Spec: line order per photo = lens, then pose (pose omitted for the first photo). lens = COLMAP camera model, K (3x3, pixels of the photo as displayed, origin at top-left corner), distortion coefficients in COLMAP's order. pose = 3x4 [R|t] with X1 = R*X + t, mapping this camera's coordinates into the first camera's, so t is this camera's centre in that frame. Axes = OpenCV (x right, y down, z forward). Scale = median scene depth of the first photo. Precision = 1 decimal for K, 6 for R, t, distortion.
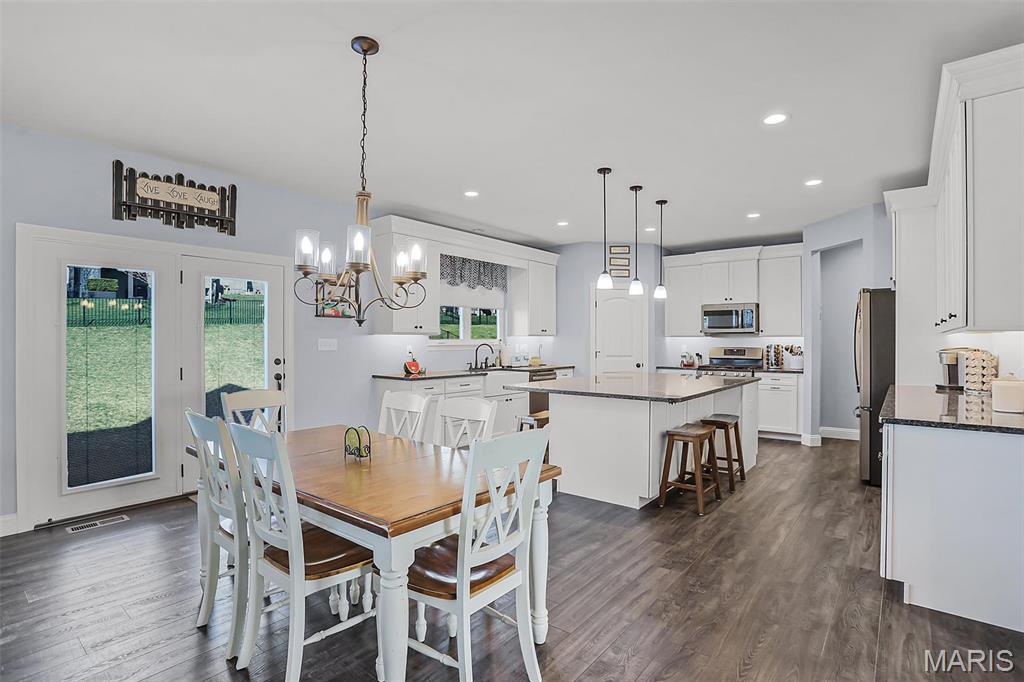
lens RADIAL K [[508.1, 0, 511.9], [0, 508.1, 338.3], [0, 0, 1]] dist [-0.058042, 0.018605]
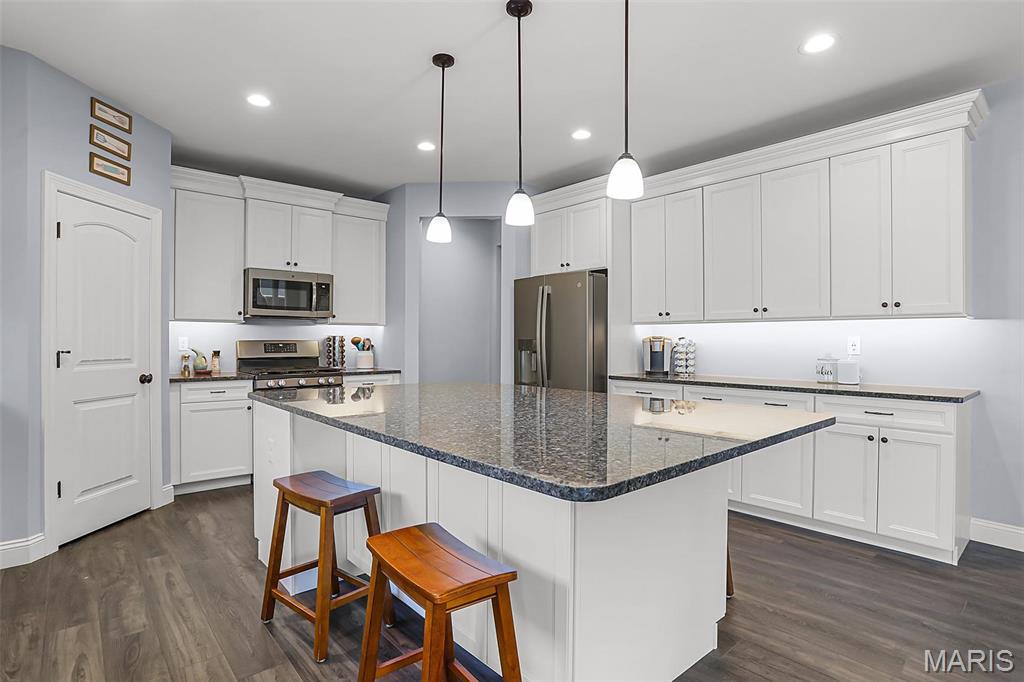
lens RADIAL K [[547.0, 0, 504.9], [0, 547.0, 338.6], [0, 0, 1]] dist [0.004692, 0.001417]
pose [[0.186579, 0.003887, 0.982432, -0.238458], [-0.006259, 0.999977, -0.002767, 0.020089], [-0.982420, -0.005633, 0.186599, 0.741178]]
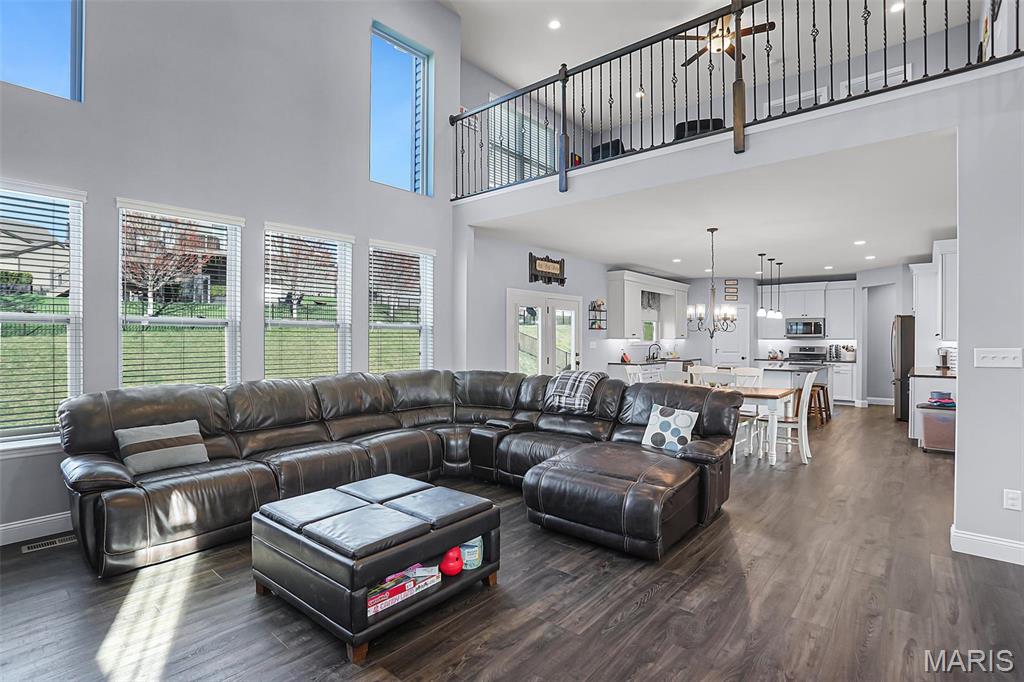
lens RADIAL K [[508.1, 0, 513.6], [0, 508.1, 339.4], [0, 0, 1]] dist [-0.058042, 0.018605]
pose [[0.999838, -0.000143, -0.017976, -0.530974], [0.000222, 0.999990, 0.004379, -0.012690], [0.017975, -0.004383, 0.999829, -0.669556]]
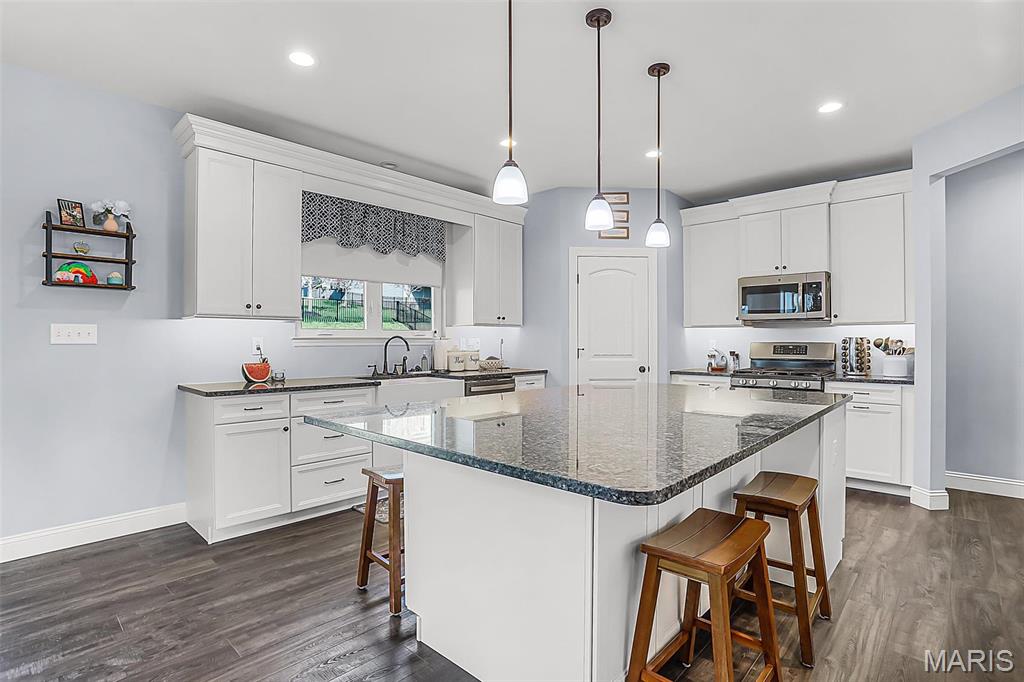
lens RADIAL K [[508.1, 0, 507.6], [0, 508.1, 338.5], [0, 0, 1]] dist [-0.058042, 0.018605]
pose [[0.997372, -0.001473, -0.072439, 0.154836], [0.001433, 0.999999, -0.000607, 0.016110], [0.072439, 0.000502, 0.997373, 0.407563]]
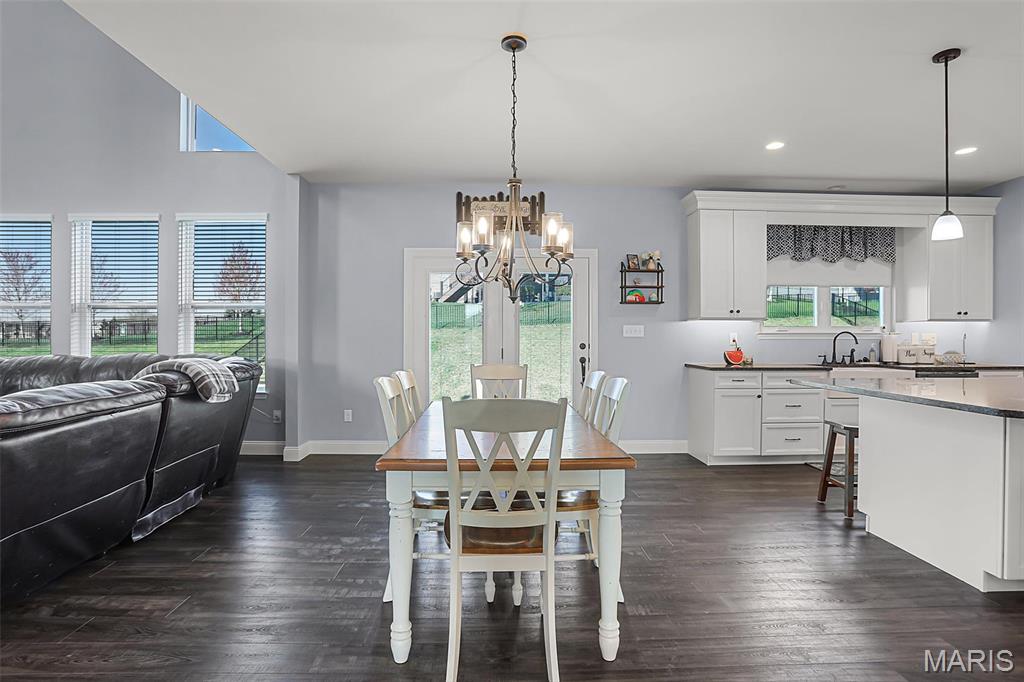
lens RADIAL K [[516.9, 0, 509.1], [0, 516.9, 341.3], [0, 0, 1]] dist [-0.044015, 0.015308]
pose [[0.660504, 0.007155, -0.750789, 0.217477], [0.001343, 0.999942, 0.010711, 0.018898], [0.750821, -0.008082, 0.660456, 0.110292]]
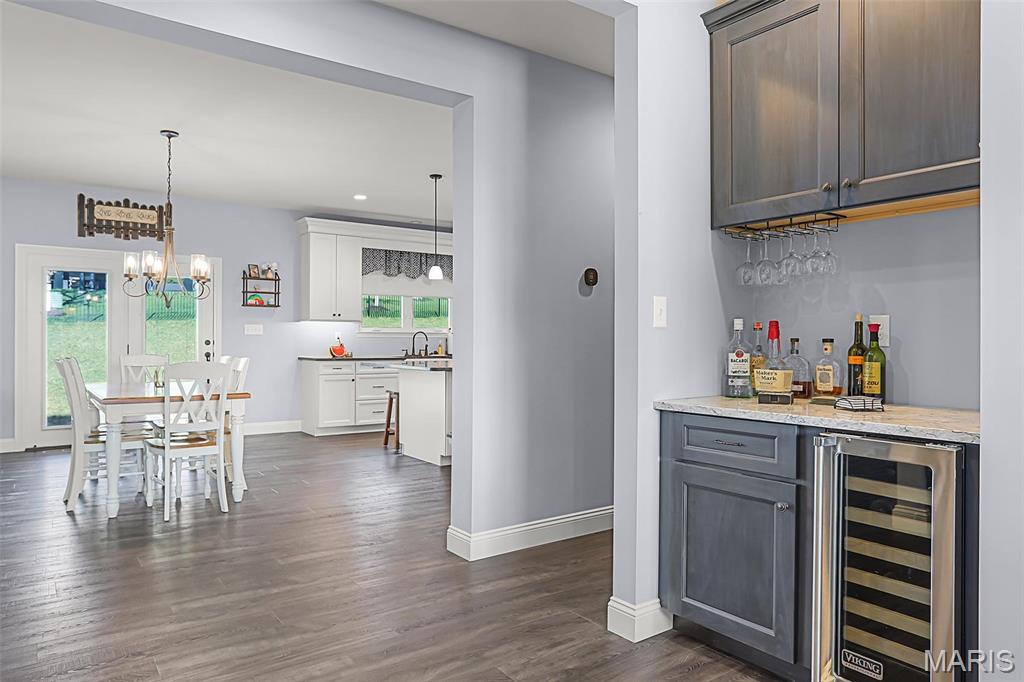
lens RADIAL K [[678.5, 0, 507.9], [0, 678.5, 339.3], [0, 0, 1]] dist [-0.028378, 0.012631]
pose [[0.965799, 0.004040, -0.259259, 0.544632], [-0.003396, 0.999990, 0.002932, 0.024947], [0.259268, -0.001951, 0.965803, -0.332039]]
